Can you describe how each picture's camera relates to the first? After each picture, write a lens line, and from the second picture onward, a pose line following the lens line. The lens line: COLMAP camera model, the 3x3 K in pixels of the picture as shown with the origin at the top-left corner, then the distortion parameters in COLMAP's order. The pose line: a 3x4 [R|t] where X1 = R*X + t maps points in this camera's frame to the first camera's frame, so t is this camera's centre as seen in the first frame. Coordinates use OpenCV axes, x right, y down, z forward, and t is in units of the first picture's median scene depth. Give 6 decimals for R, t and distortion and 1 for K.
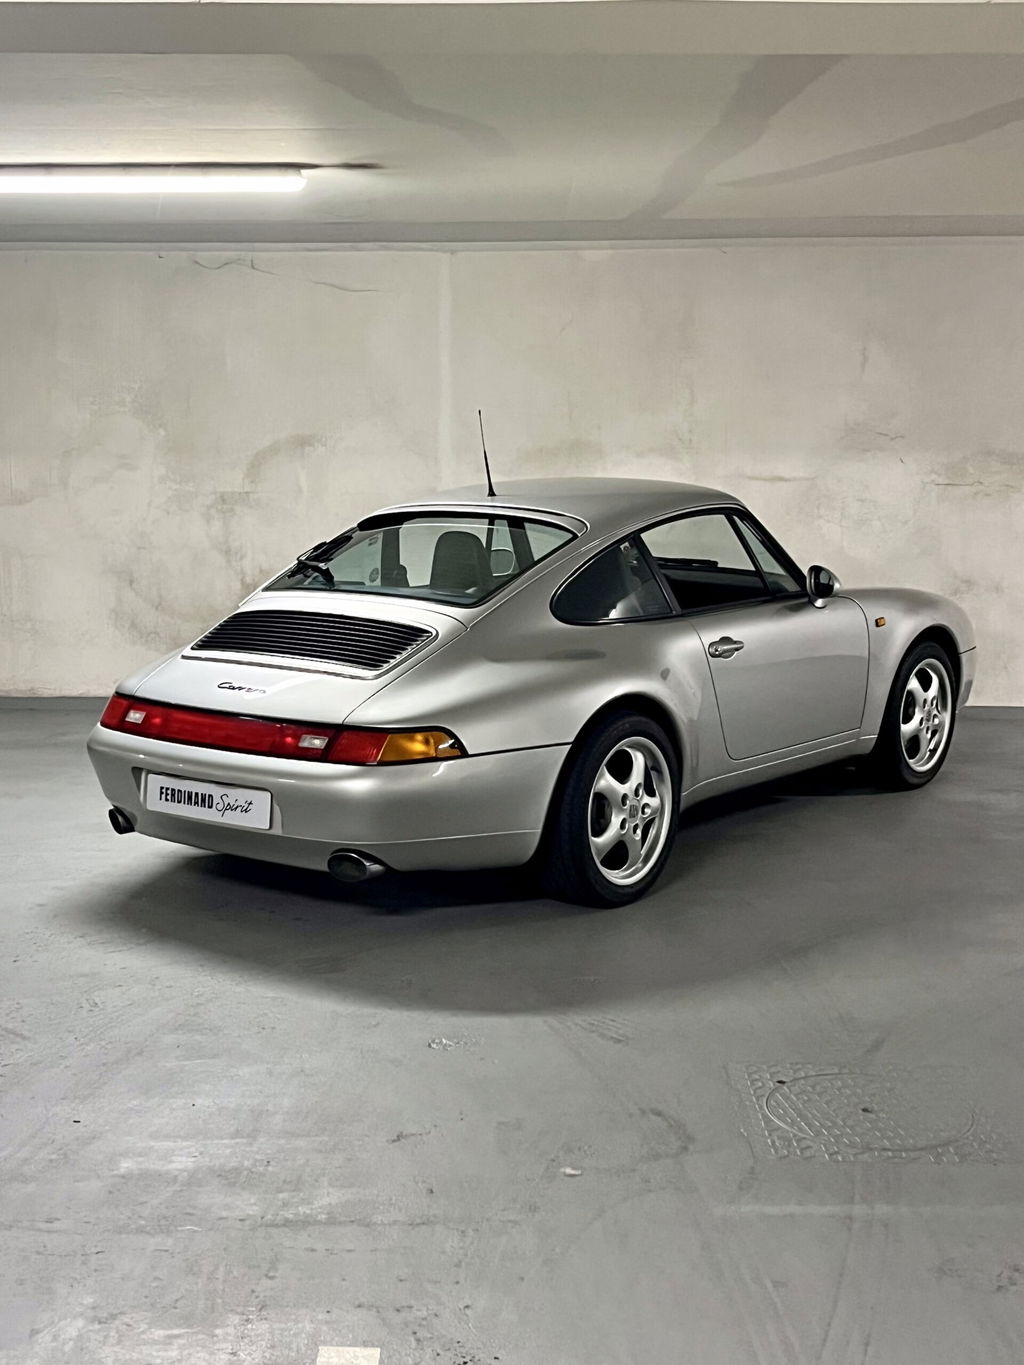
lens RADIAL K [[1782.1, 0, 512.0], [0, 1782.1, 682.5], [0, 0, 1]] dist [0.007168, -0.005213]
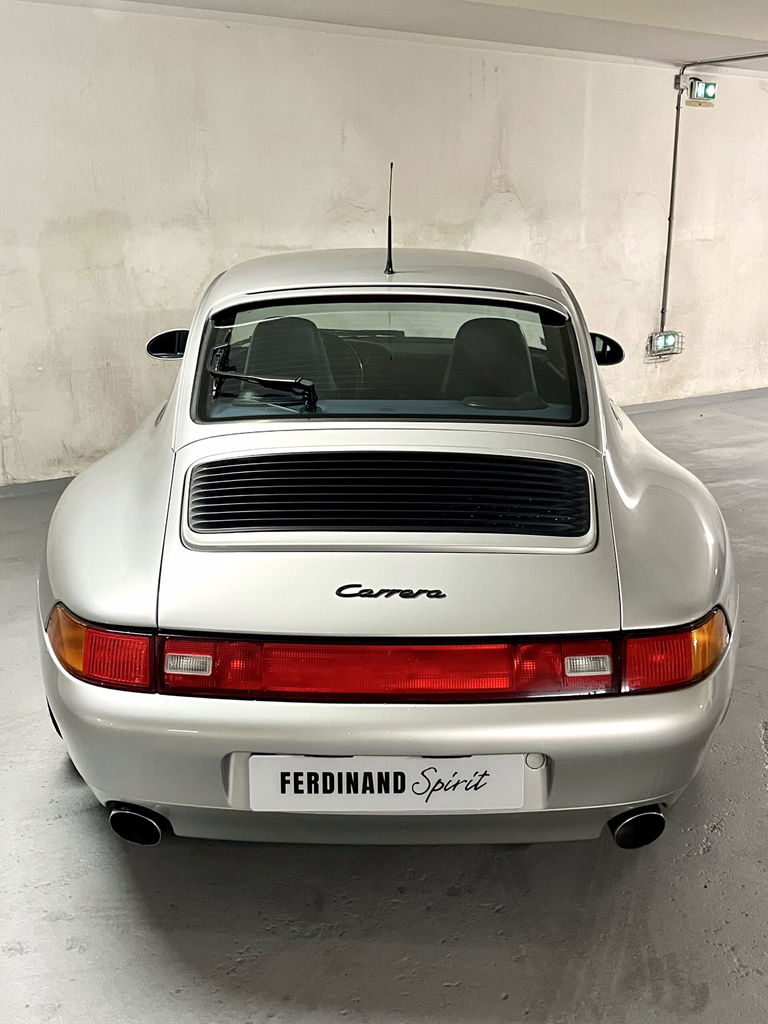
lens RADIAL K [[1094.0, 0, 384.0], [0, 1094.0, 512.0], [0, 0, 1]] dist [0.005185, -0.003623]
pose [[0.796555, -0.150731, 0.585475, -0.375664], [0.076746, 0.985797, 0.149379, -0.082951], [-0.599675, -0.074056, 0.796809, 0.687930]]
